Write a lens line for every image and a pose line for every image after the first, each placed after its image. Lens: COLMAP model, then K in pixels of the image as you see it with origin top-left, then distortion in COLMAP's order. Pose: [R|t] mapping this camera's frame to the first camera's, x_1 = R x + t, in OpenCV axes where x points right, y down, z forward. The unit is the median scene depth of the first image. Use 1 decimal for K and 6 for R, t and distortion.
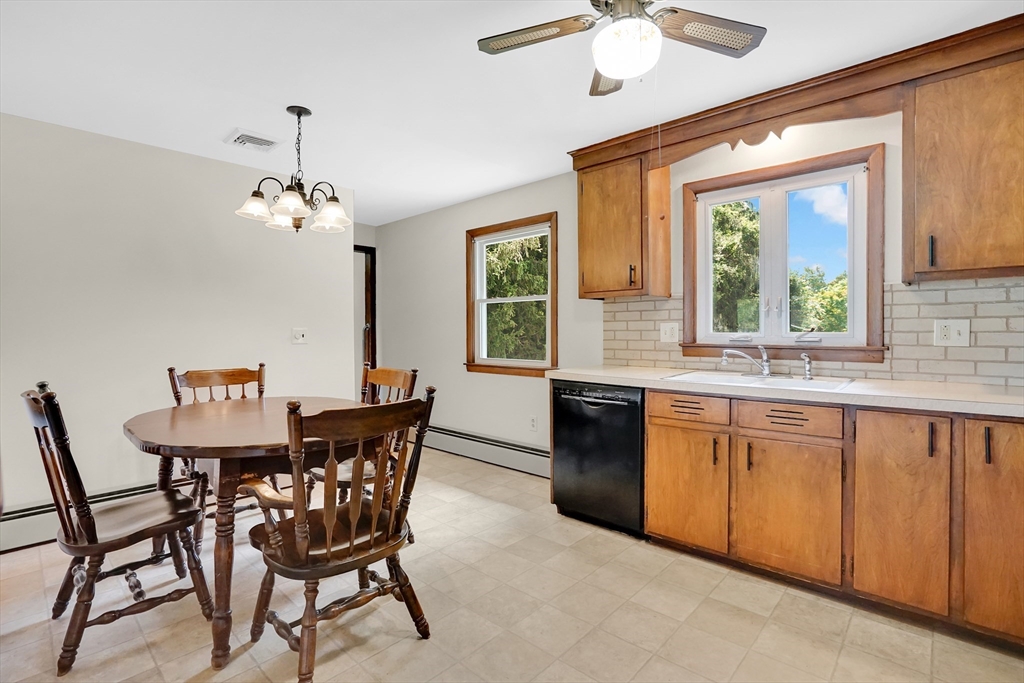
lens RADIAL K [[480.6, 0, 499.1], [0, 480.6, 333.1], [0, 0, 1]] dist [-0.041684, 0.012315]
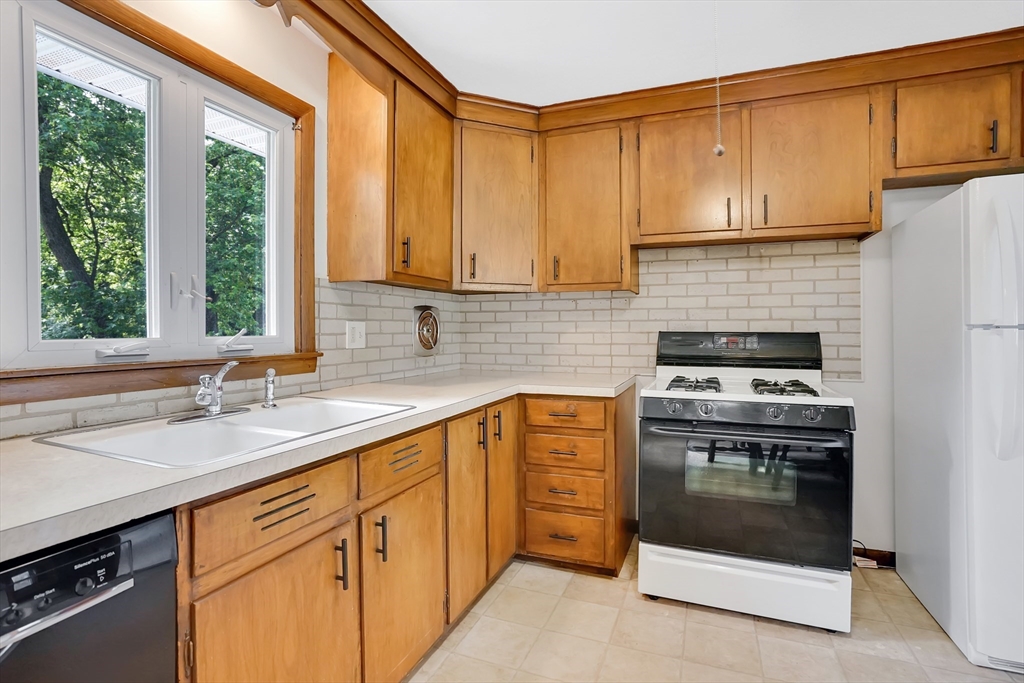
lens RADIAL K [[480.6, 0, 528.8], [0, 480.6, 333.8], [0, 0, 1]] dist [-0.041684, 0.012315]
pose [[-0.385262, -0.003041, 0.922802, -0.097486], [0.010127, 0.999920, 0.007524, -0.005954], [-0.922751, 0.012244, -0.385201, 0.951990]]
